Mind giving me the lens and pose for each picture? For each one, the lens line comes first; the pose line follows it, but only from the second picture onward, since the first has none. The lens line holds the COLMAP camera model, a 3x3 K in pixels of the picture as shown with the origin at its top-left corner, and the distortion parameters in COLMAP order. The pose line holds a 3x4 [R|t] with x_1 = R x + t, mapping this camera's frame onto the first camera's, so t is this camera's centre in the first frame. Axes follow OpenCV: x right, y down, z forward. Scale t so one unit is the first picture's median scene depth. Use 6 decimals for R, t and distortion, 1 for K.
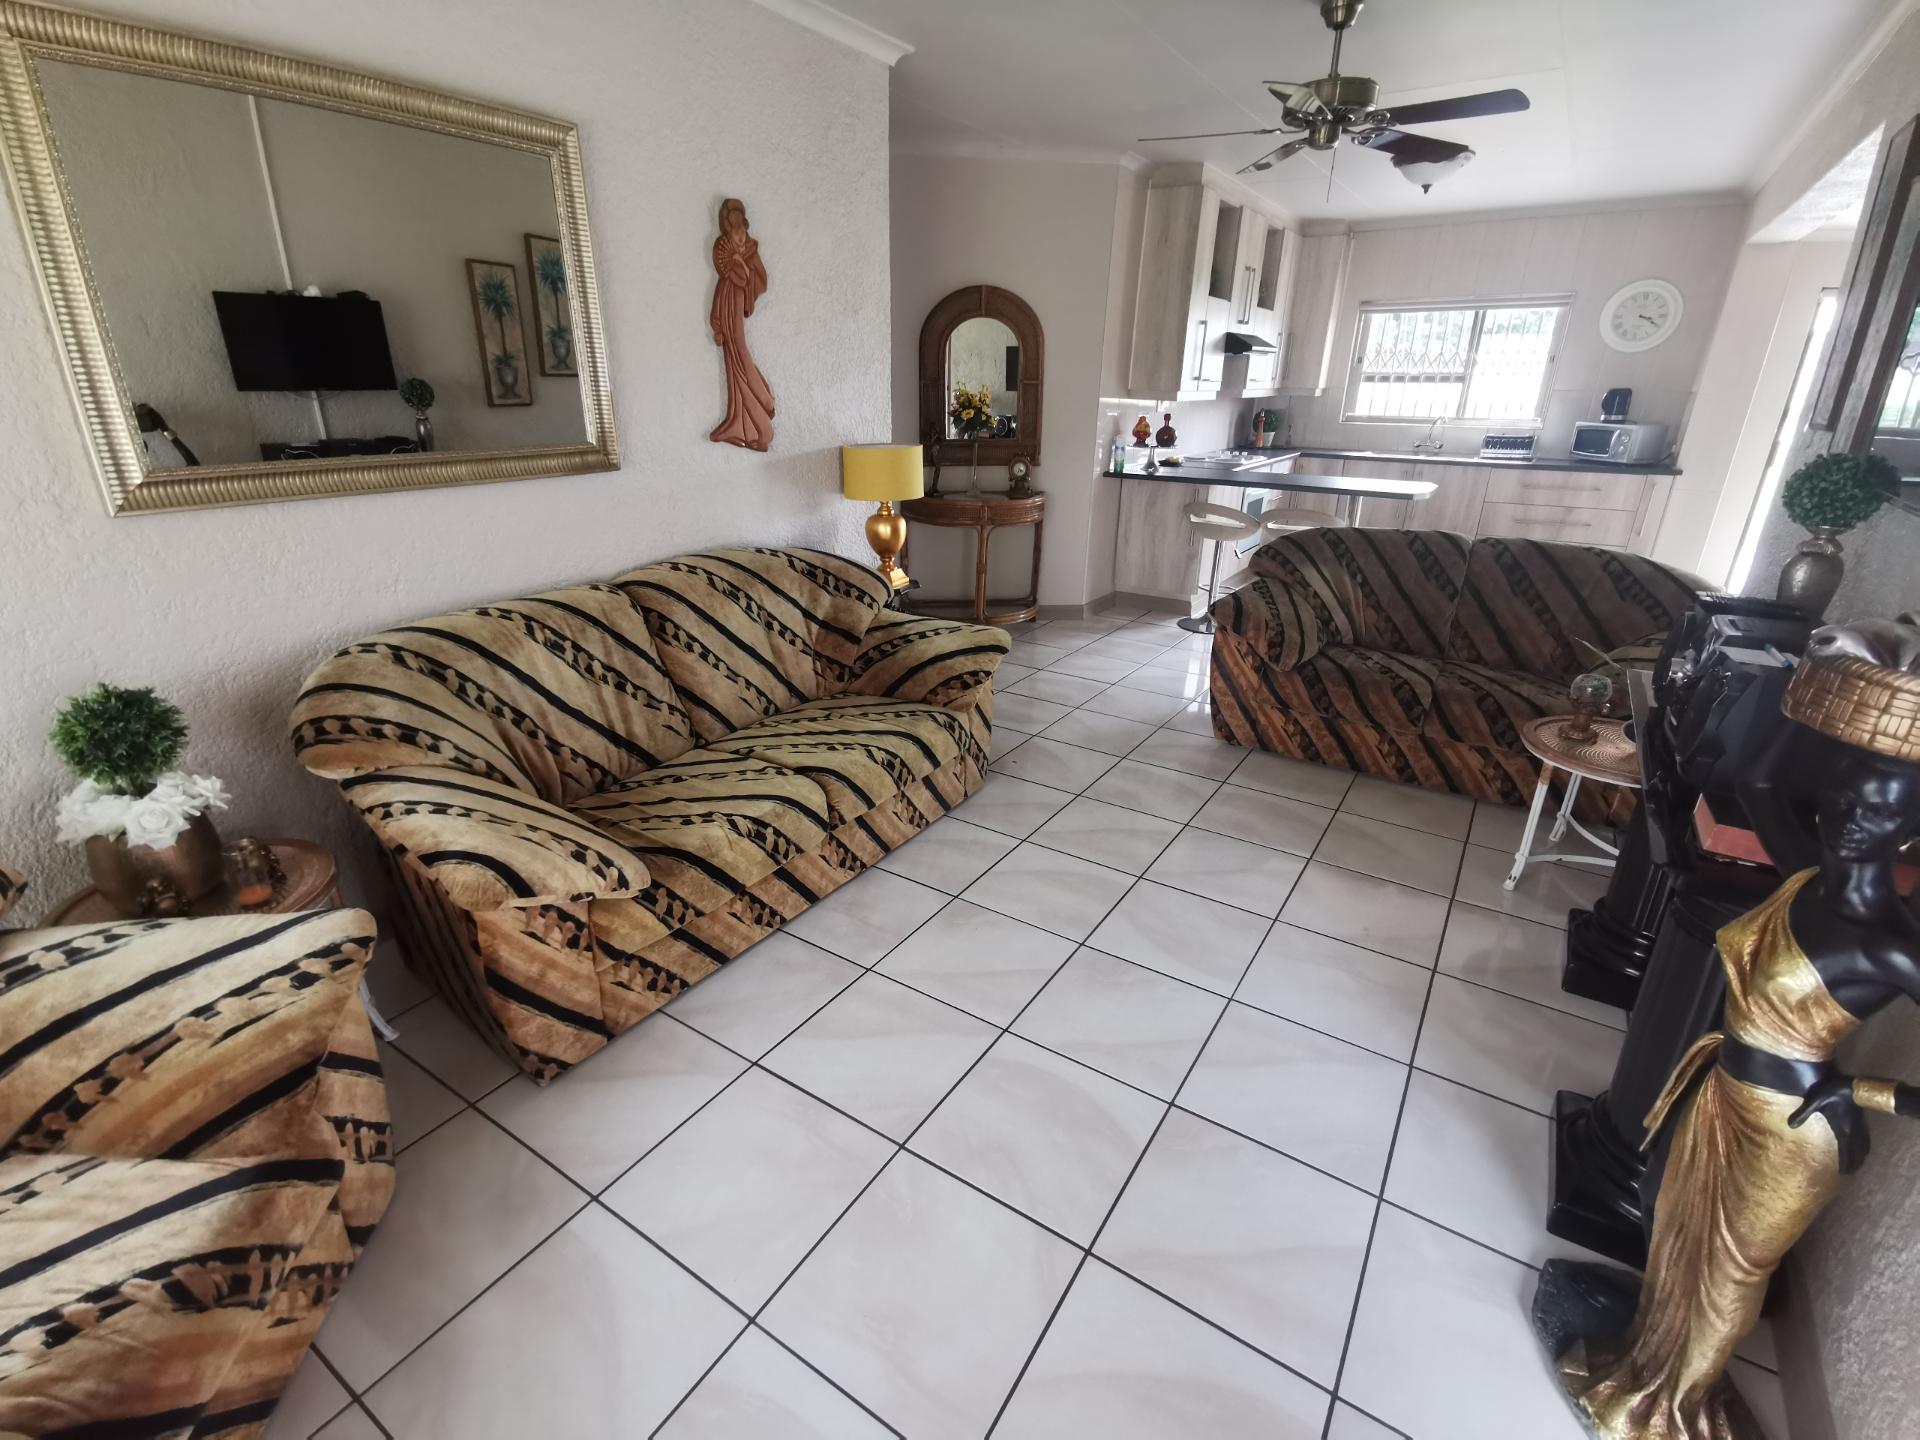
lens RADIAL K [[883.2, 0, 950.6], [0, 883.2, 716.4], [0, 0, 1]] dist [0.019110, -0.001307]
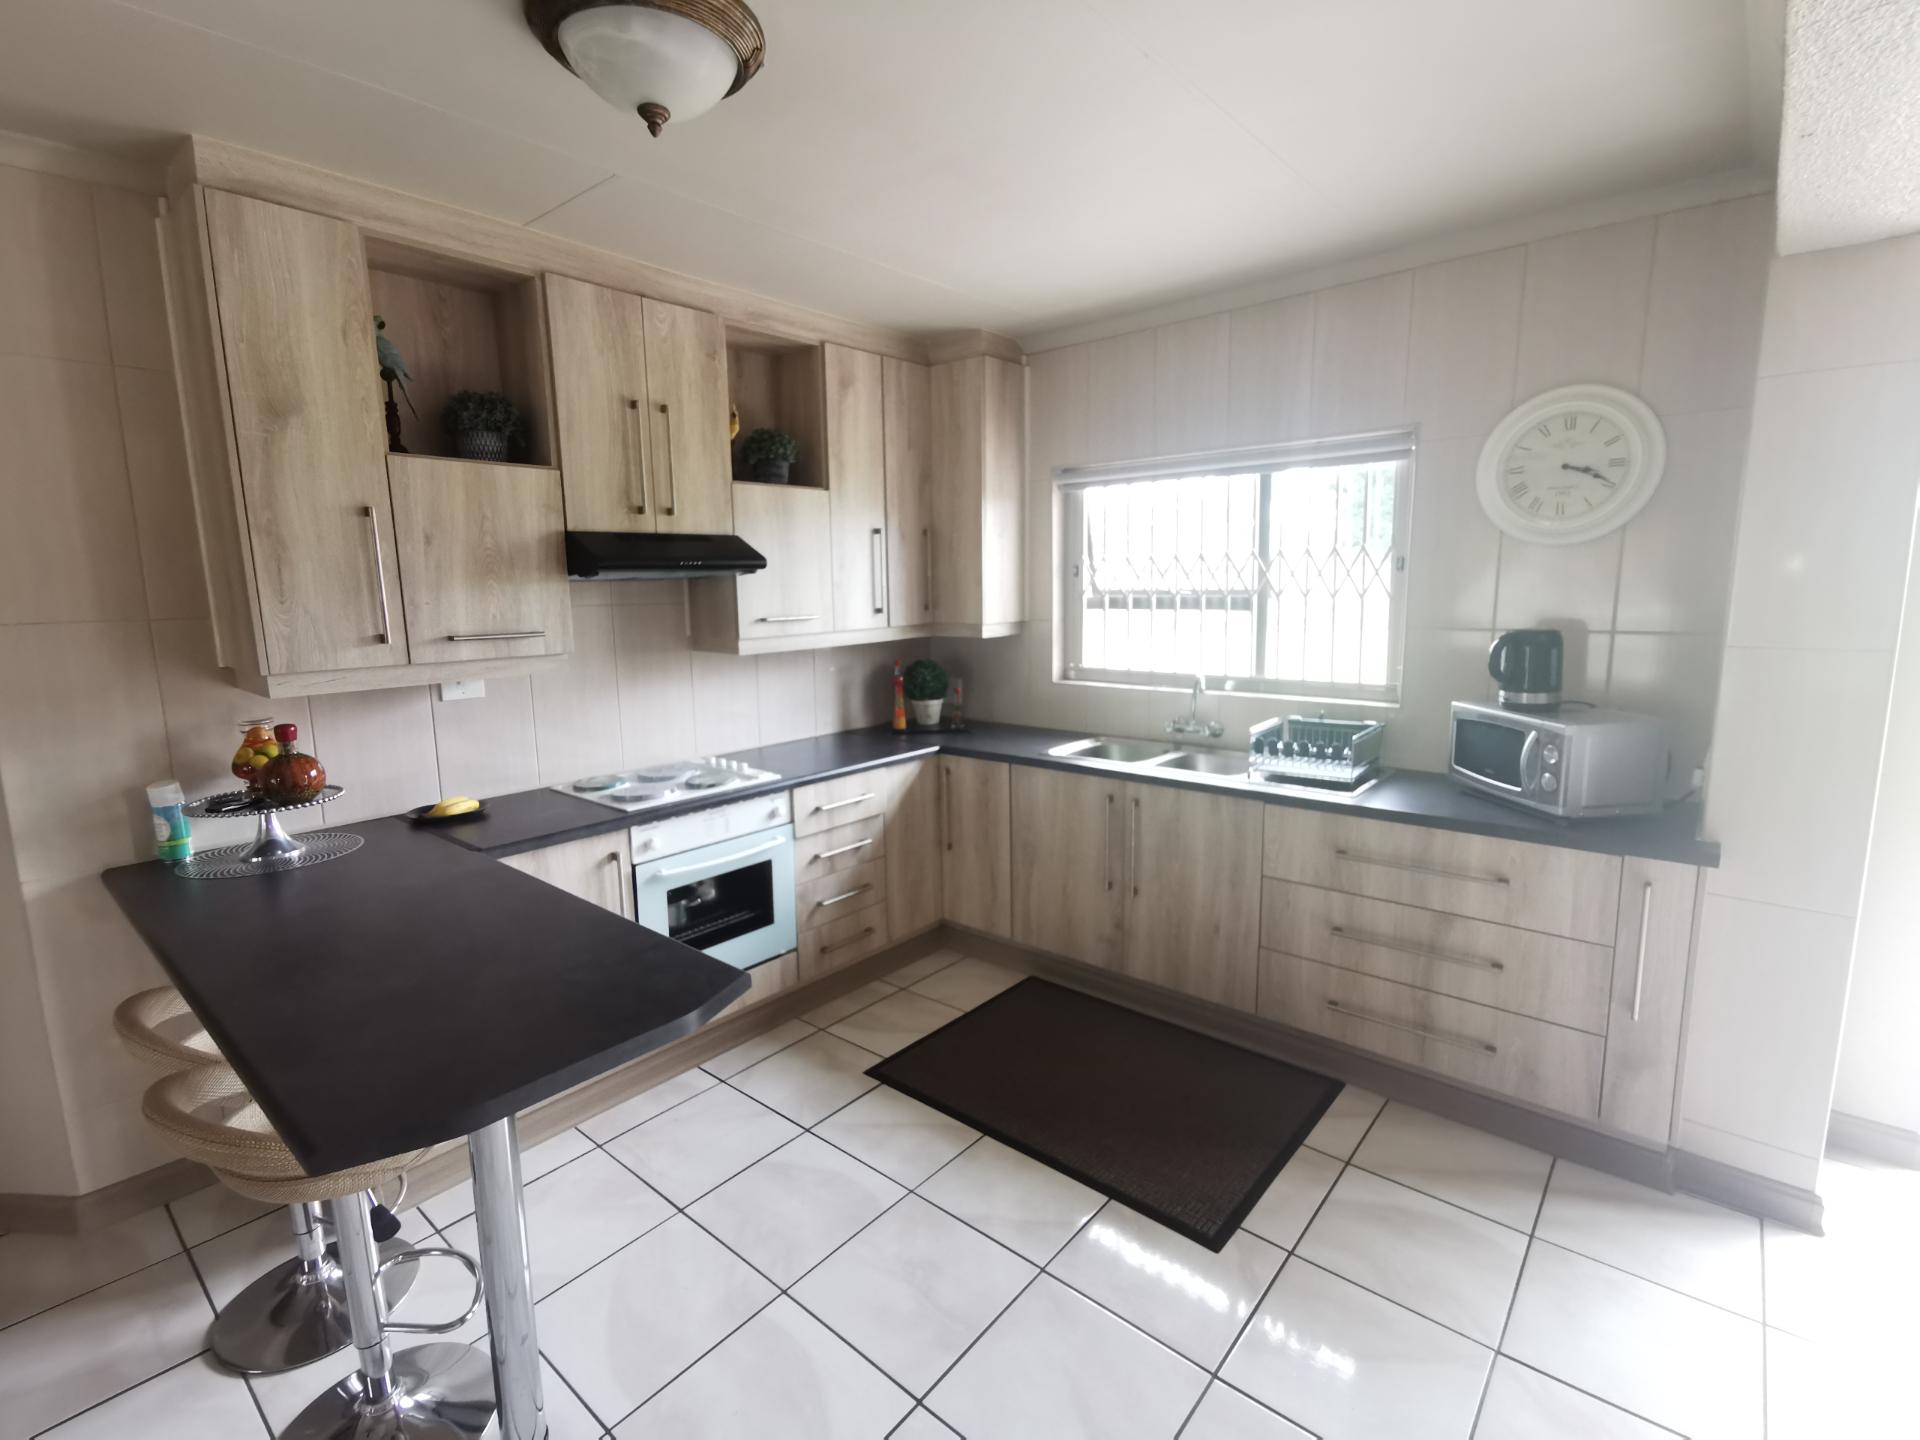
lens RADIAL K [[889.1, 0, 959.3], [0, 889.1, 719.3], [0, 0, 1]] dist [0.013097, 0.000319]
pose [[0.991558, -0.011244, -0.129174, 0.540832], [-0.016250, 0.977603, -0.209828, -0.236382], [0.128640, 0.210156, 0.969168, 0.578247]]
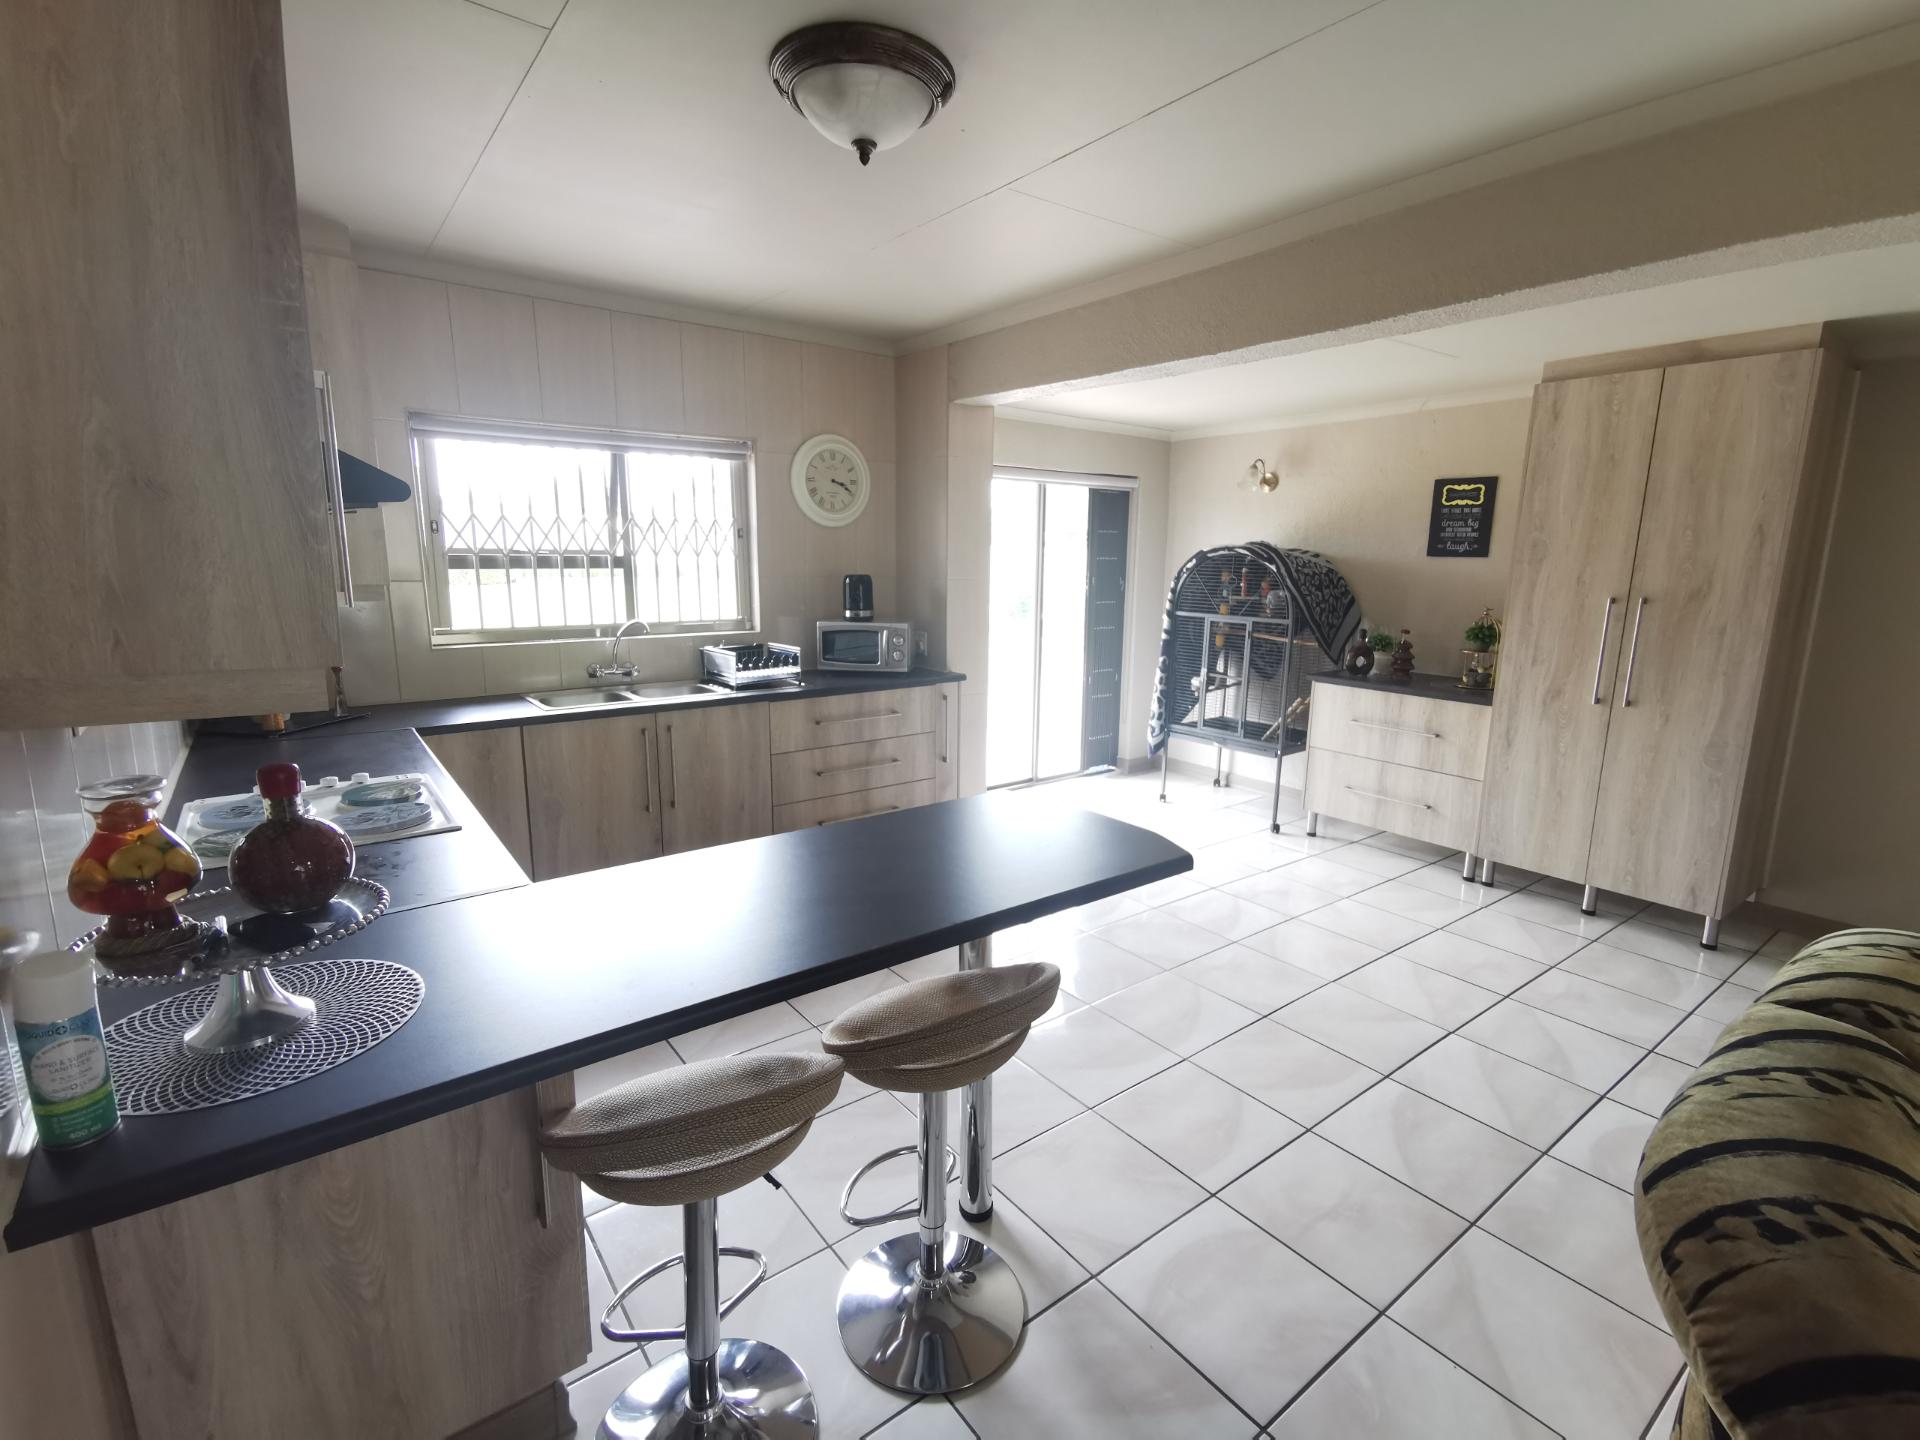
lens RADIAL K [[889.1, 0, 959.3], [0, 889.1, 719.3], [0, 0, 1]] dist [0.013097, 0.000319]
pose [[0.330806, -0.188836, 0.924613, 0.090297], [0.332599, 0.940236, 0.073030, -0.282361], [-0.883145, 0.283366, 0.373842, 0.692974]]
